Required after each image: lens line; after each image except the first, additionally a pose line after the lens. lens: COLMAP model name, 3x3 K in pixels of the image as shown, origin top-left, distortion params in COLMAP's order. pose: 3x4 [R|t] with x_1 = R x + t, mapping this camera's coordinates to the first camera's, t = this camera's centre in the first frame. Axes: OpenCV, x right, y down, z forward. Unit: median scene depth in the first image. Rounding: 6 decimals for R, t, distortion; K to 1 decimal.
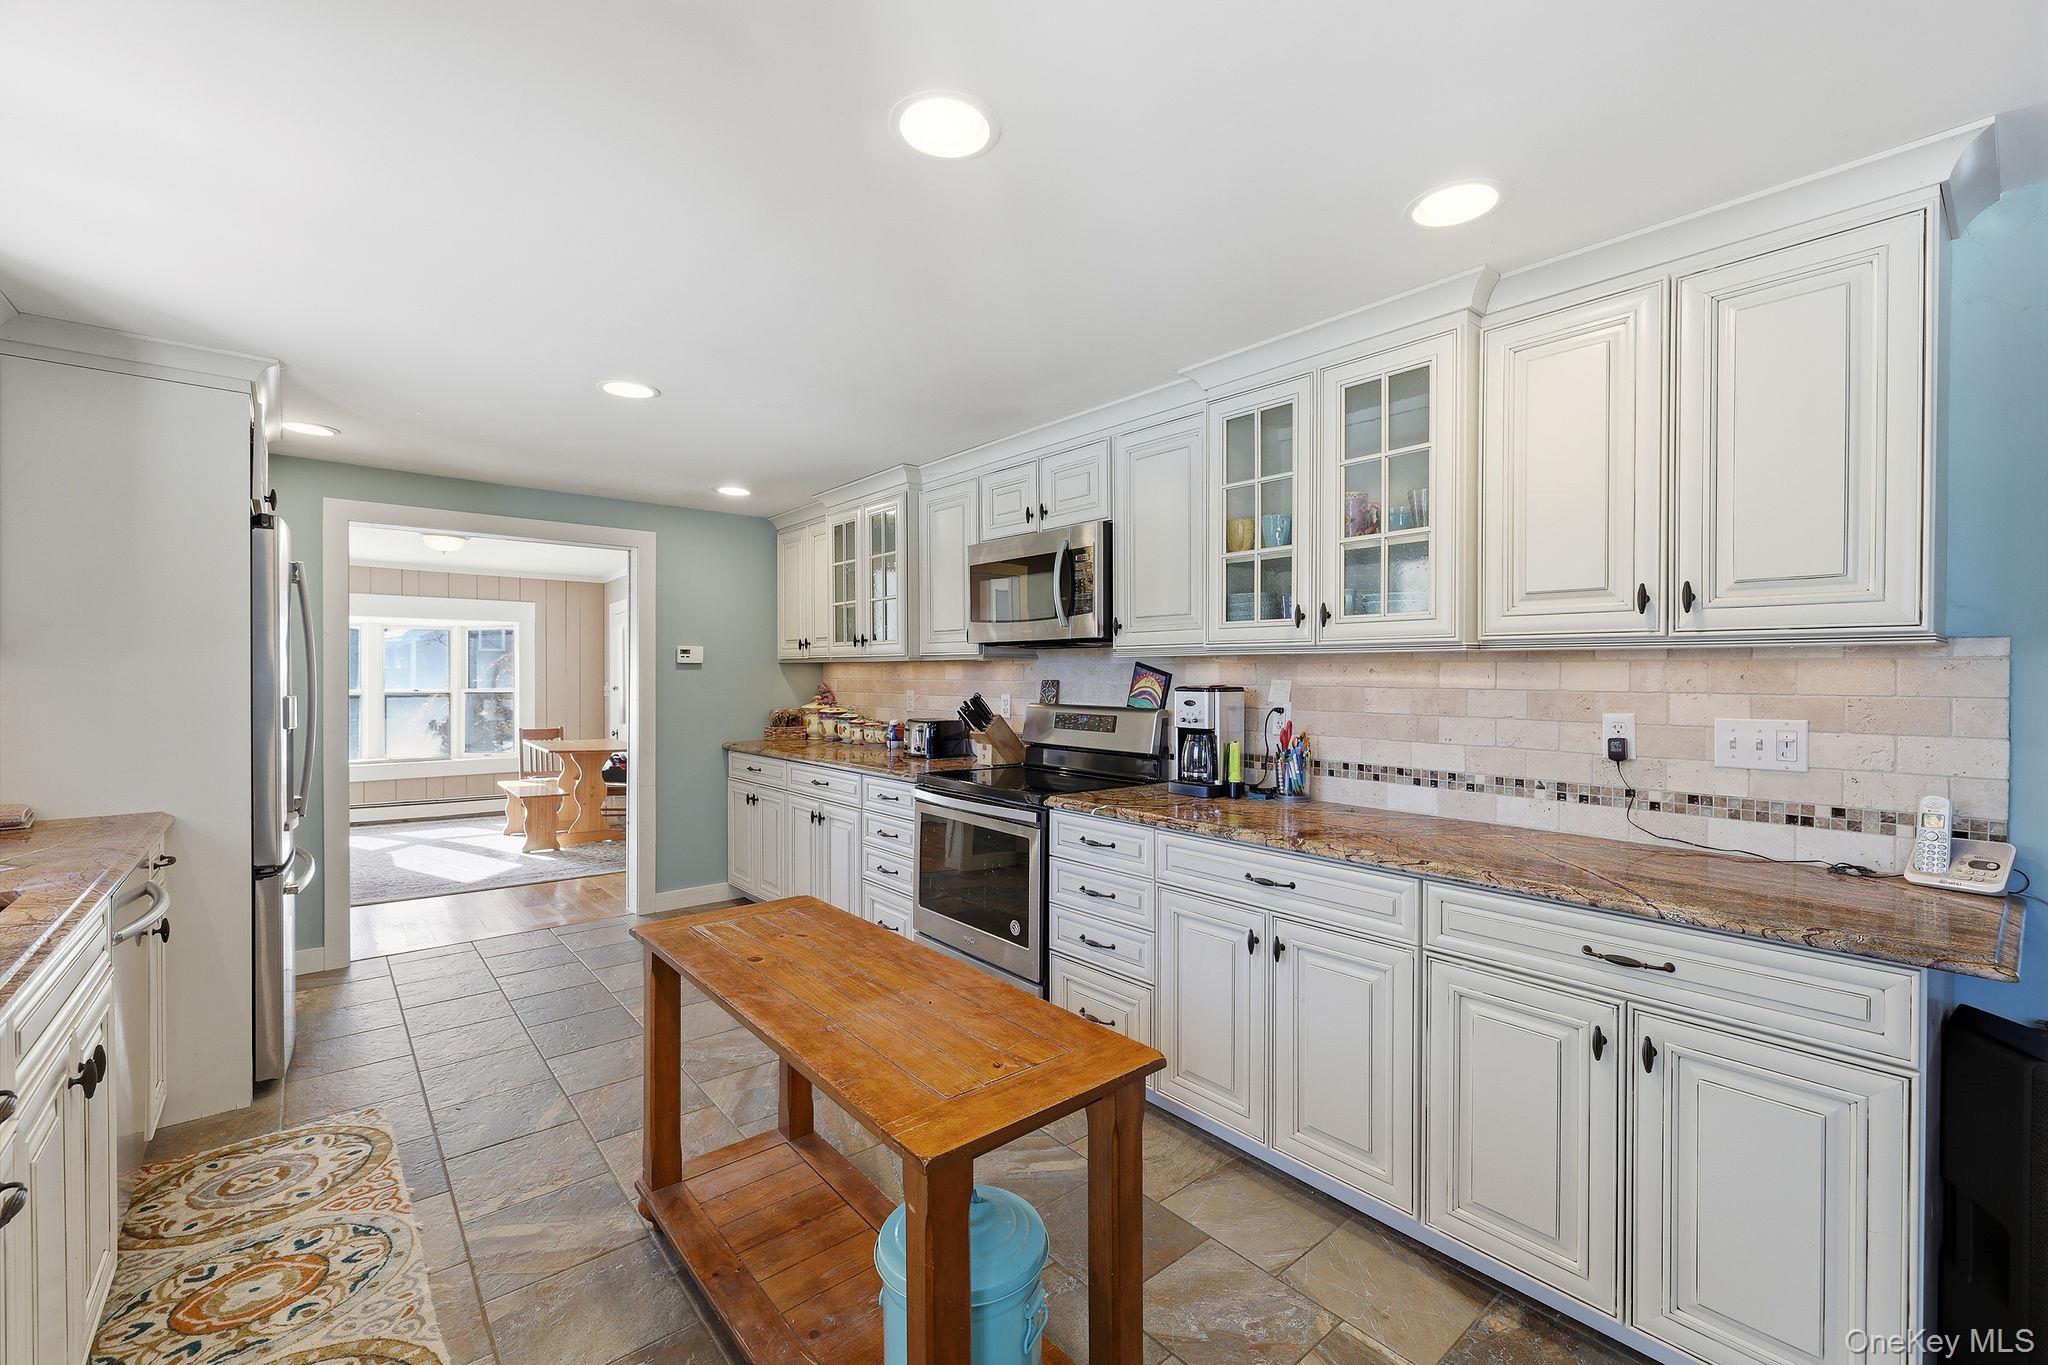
lens RADIAL K [[851.4, 0, 1023.8], [0, 851.4, 679.6], [0, 0, 1]] dist [-0.001746, 0.000008]
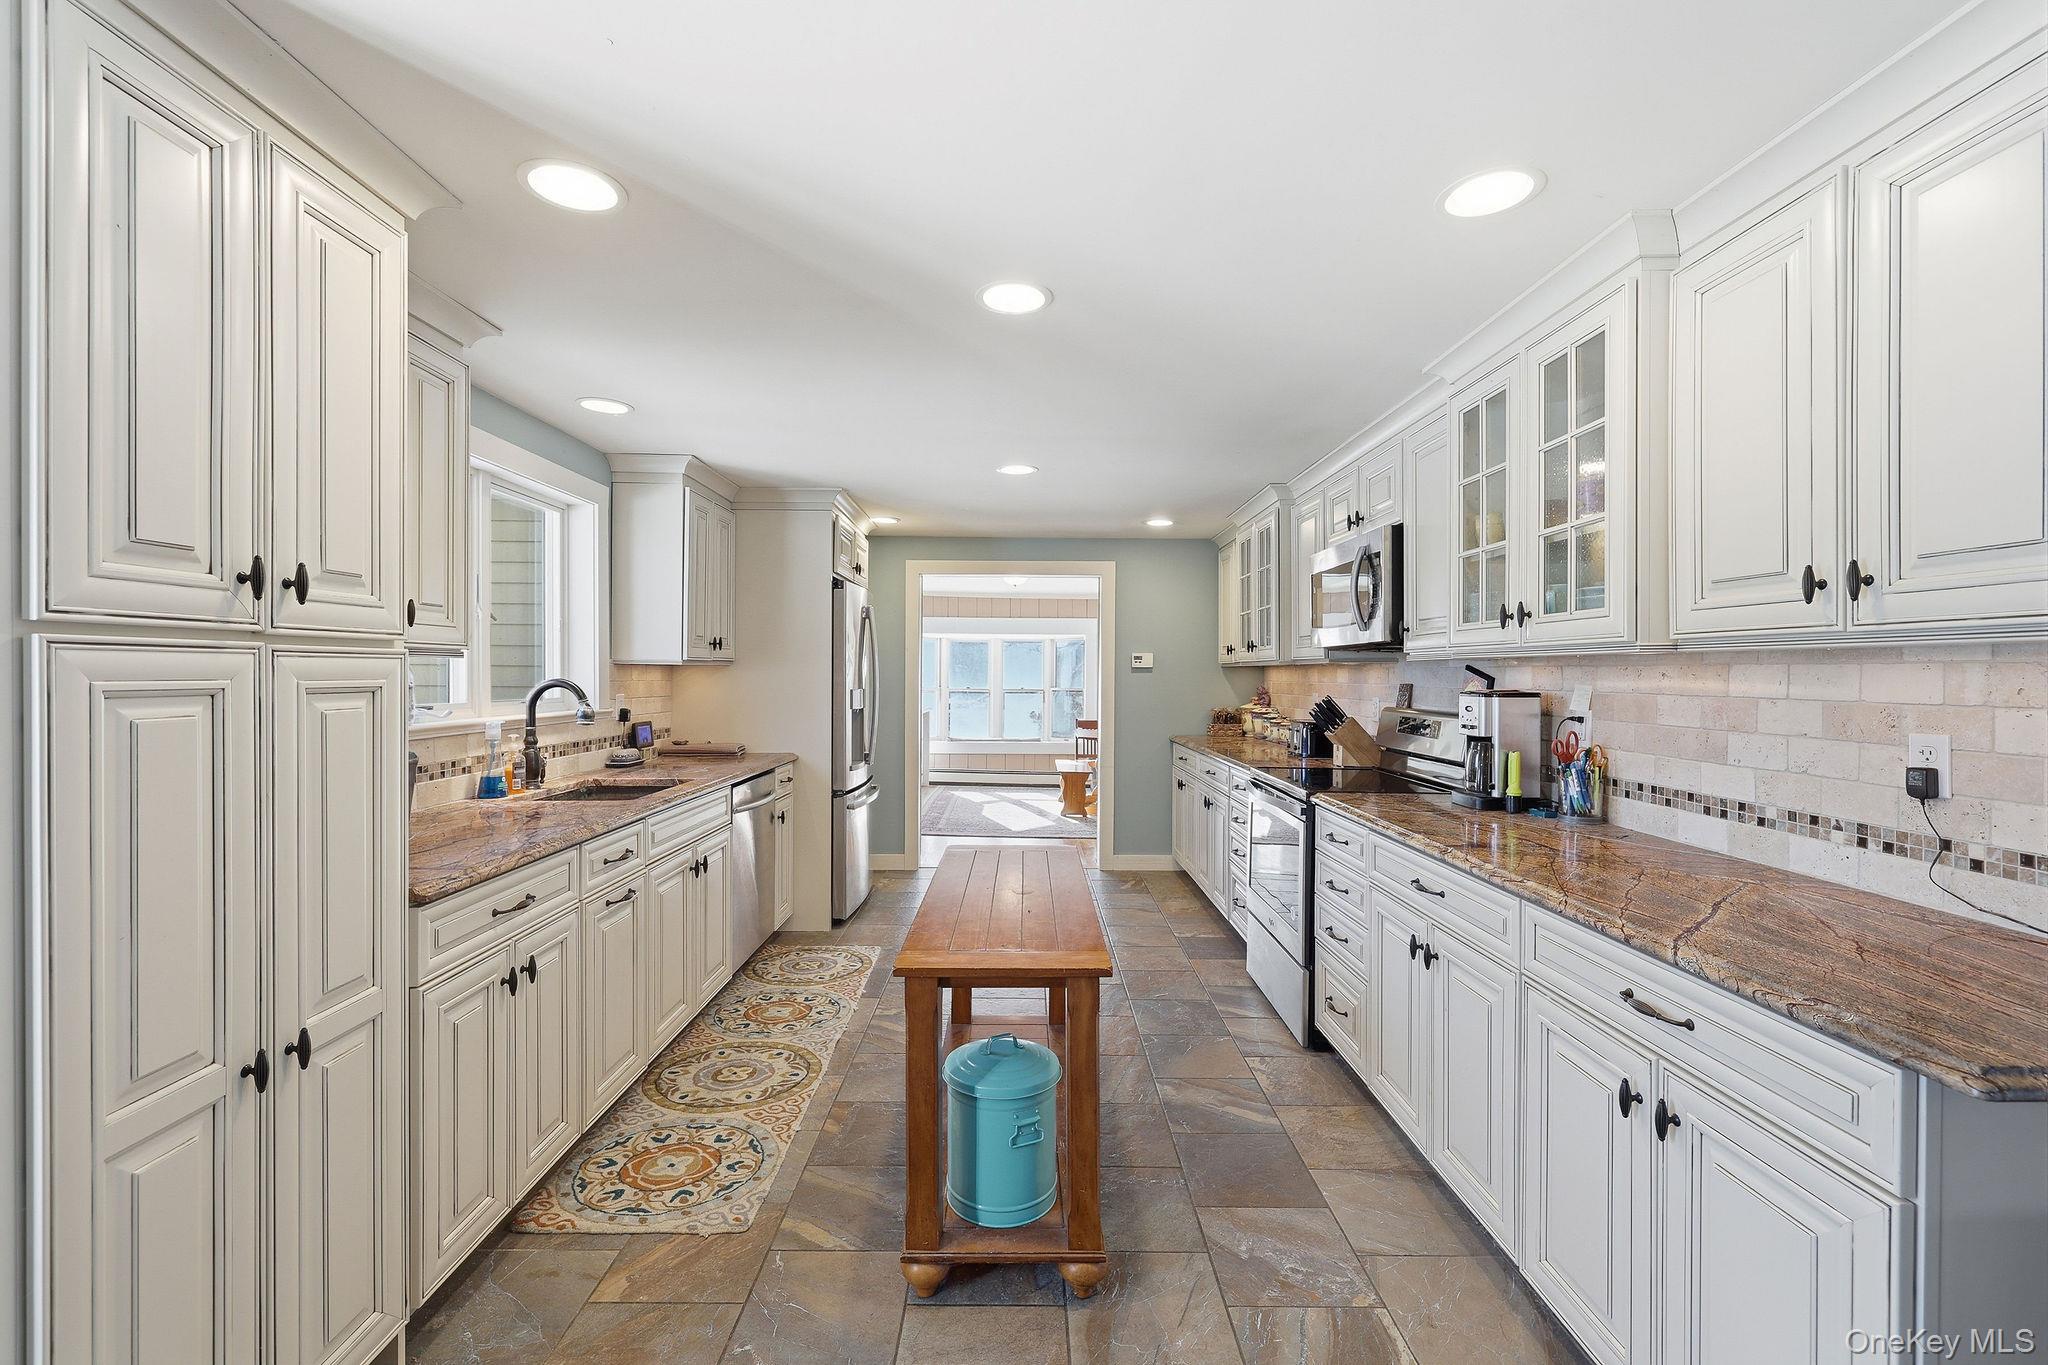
lens RADIAL K [[851.4, 0, 1022.0], [0, 851.4, 676.0], [0, 0, 1]] dist [-0.001746, 0.000008]
pose [[0.764081, 0.002528, -0.645116, 0.467782], [-0.007036, 0.999966, -0.004415, -0.001167], [0.645082, 0.007912, 0.764072, -0.049594]]
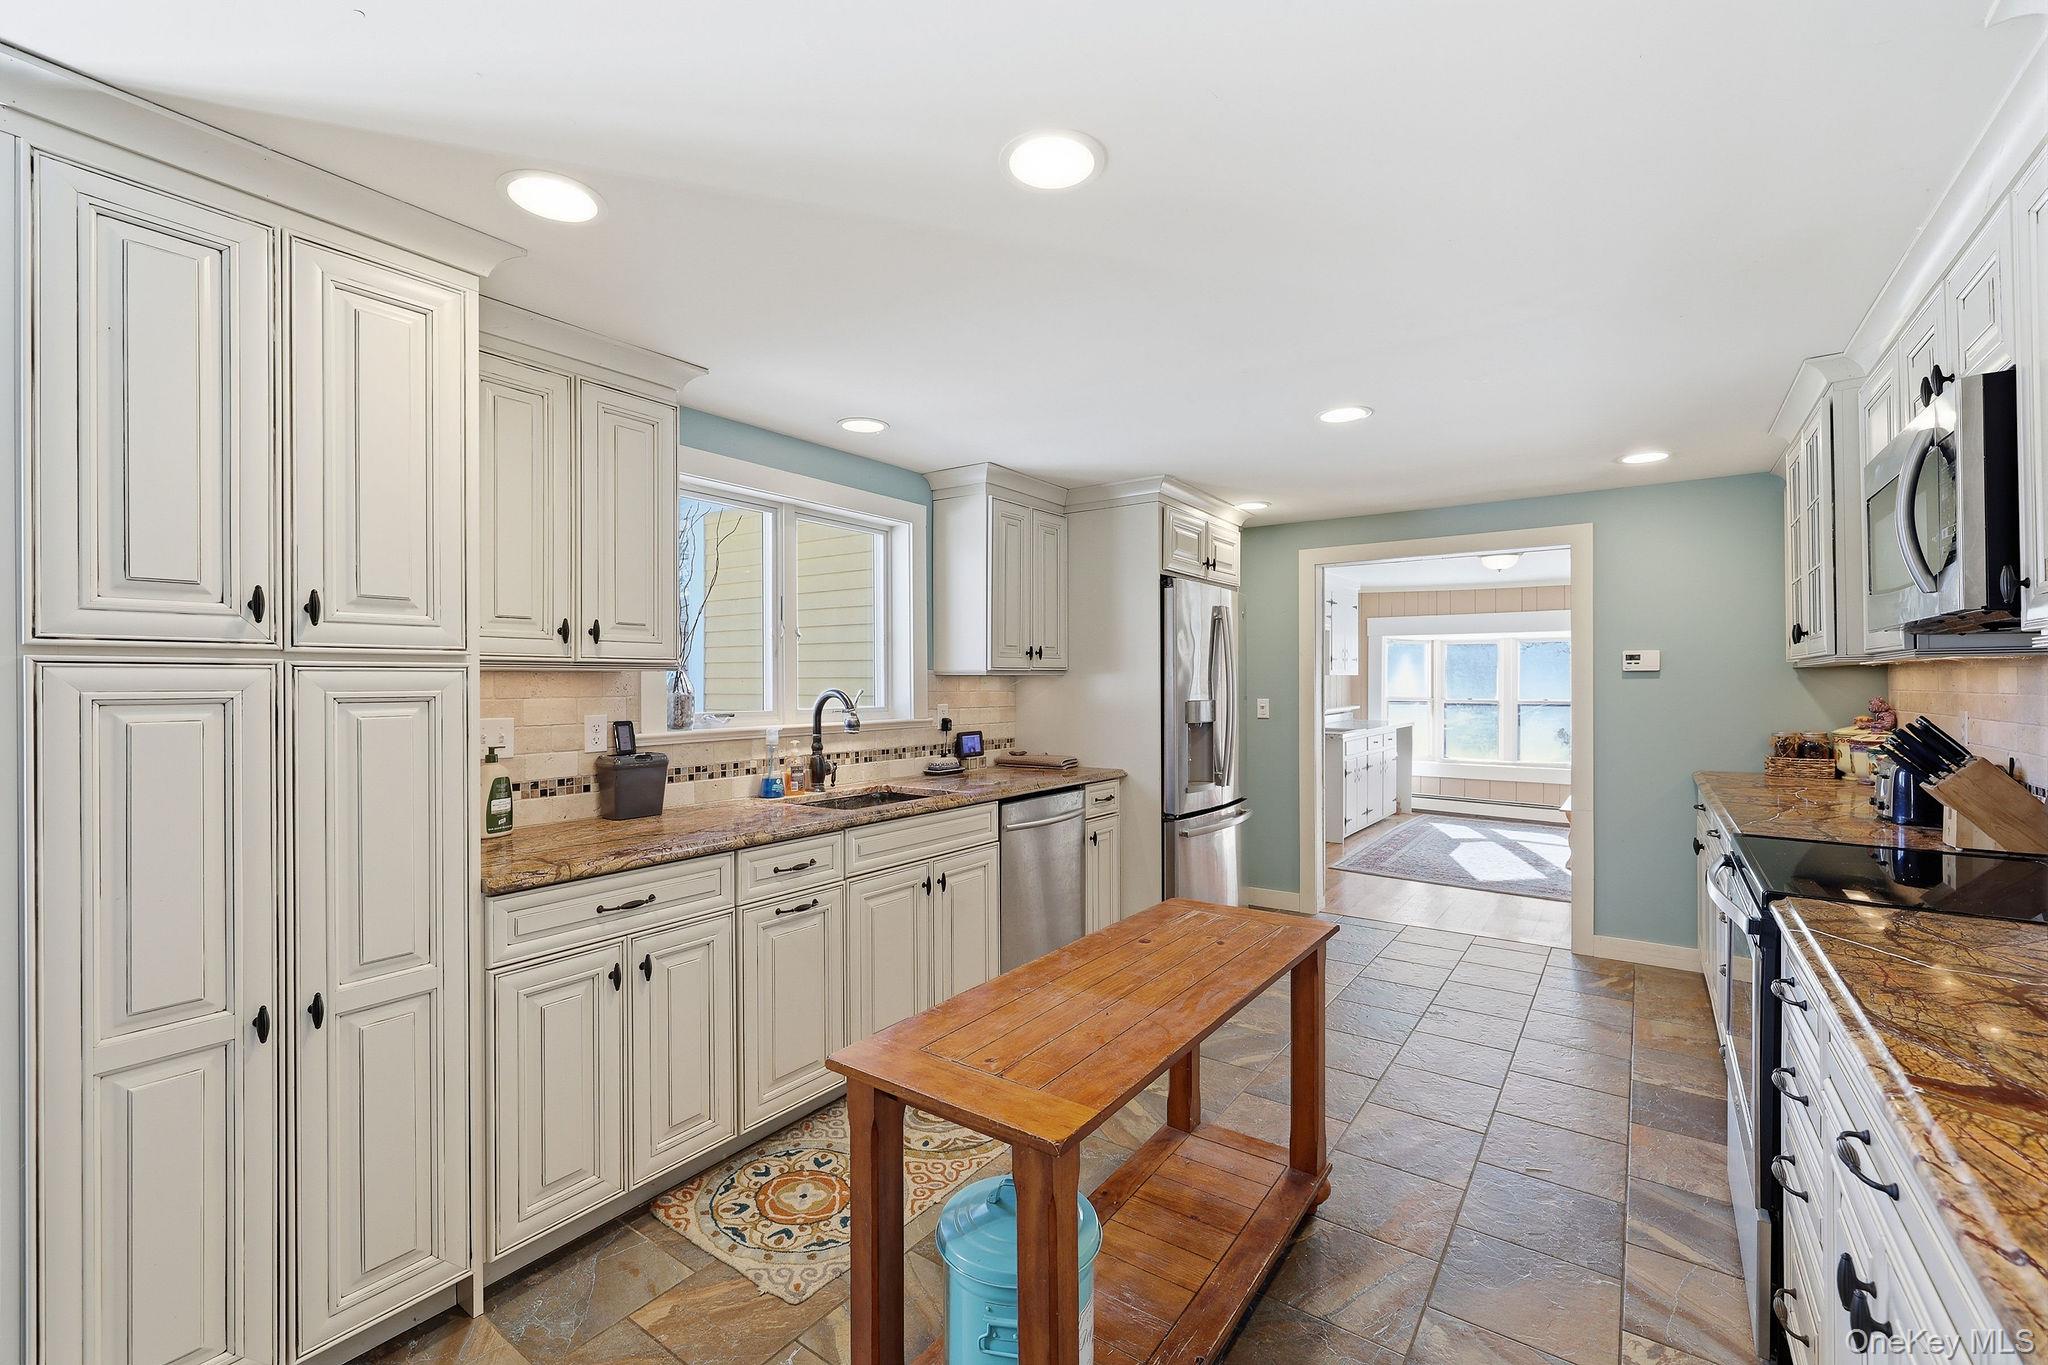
lens RADIAL K [[851.4, 0, 1026.2], [0, 851.4, 681.2], [0, 0, 1]] dist [-0.001746, 0.000008]
pose [[0.241817, -0.006410, -0.970301, 0.500268], [-0.003377, 0.999967, -0.007447, -0.002080], [0.970316, 0.005077, 0.241787, 0.396263]]
